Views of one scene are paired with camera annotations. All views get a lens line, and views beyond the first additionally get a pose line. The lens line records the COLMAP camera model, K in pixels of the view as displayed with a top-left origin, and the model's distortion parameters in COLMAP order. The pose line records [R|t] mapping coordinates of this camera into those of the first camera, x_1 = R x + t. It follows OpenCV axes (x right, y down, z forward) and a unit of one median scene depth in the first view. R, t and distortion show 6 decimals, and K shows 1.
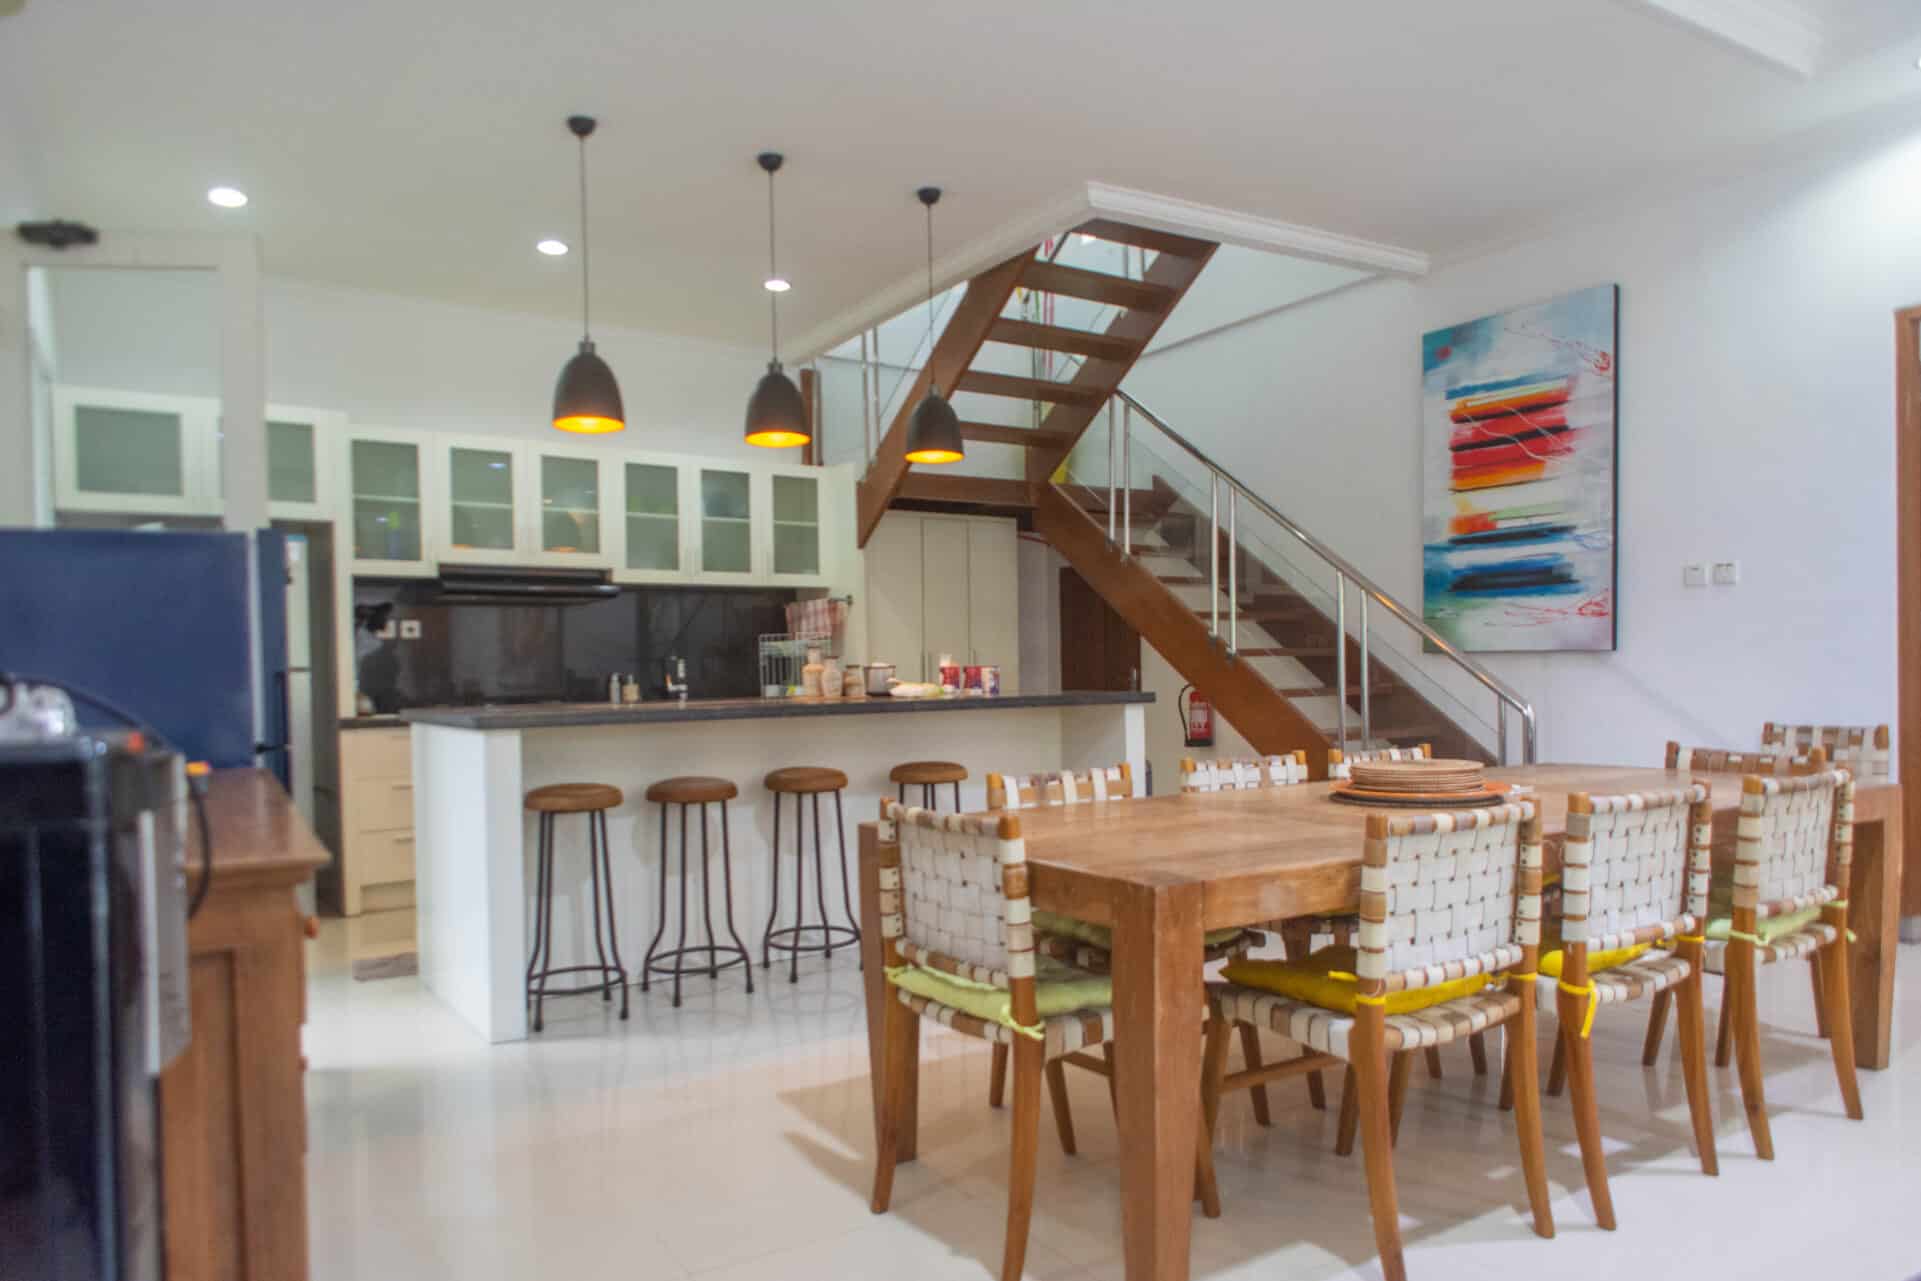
lens RADIAL K [[1258.1, 0, 958.6], [0, 1258.1, 694.6], [0, 0, 1]] dist [-0.005202, -0.024651]
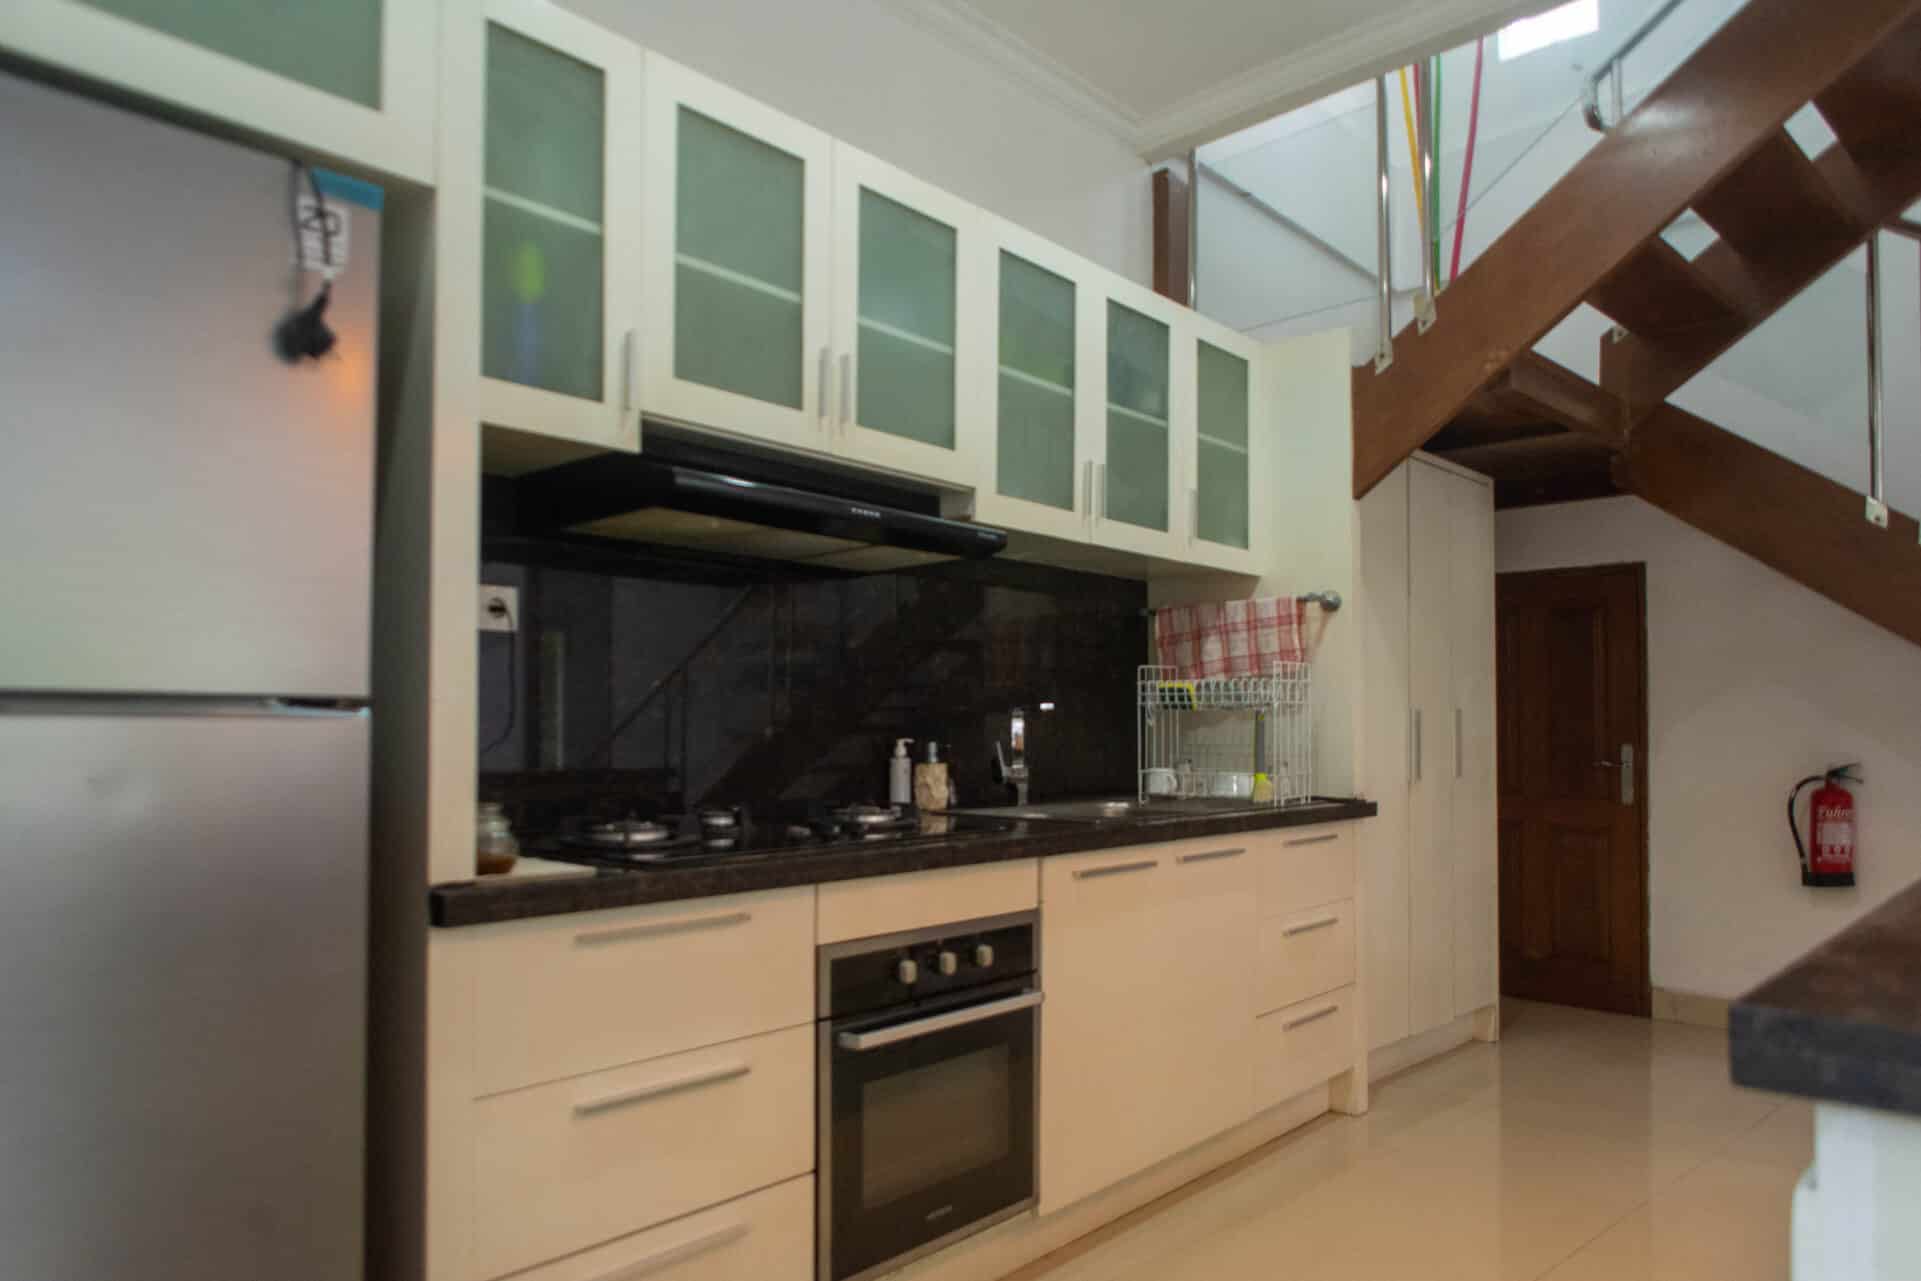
lens RADIAL K [[1258.1, 0, 958.6], [0, 1258.1, 694.6], [0, 0, 1]] dist [-0.005202, -0.024651]
pose [[0.968453, 0.027048, 0.247726, -0.387600], [-0.013645, 0.998356, -0.055662, -0.008214], [-0.248824, 0.050526, 0.967230, 0.603702]]
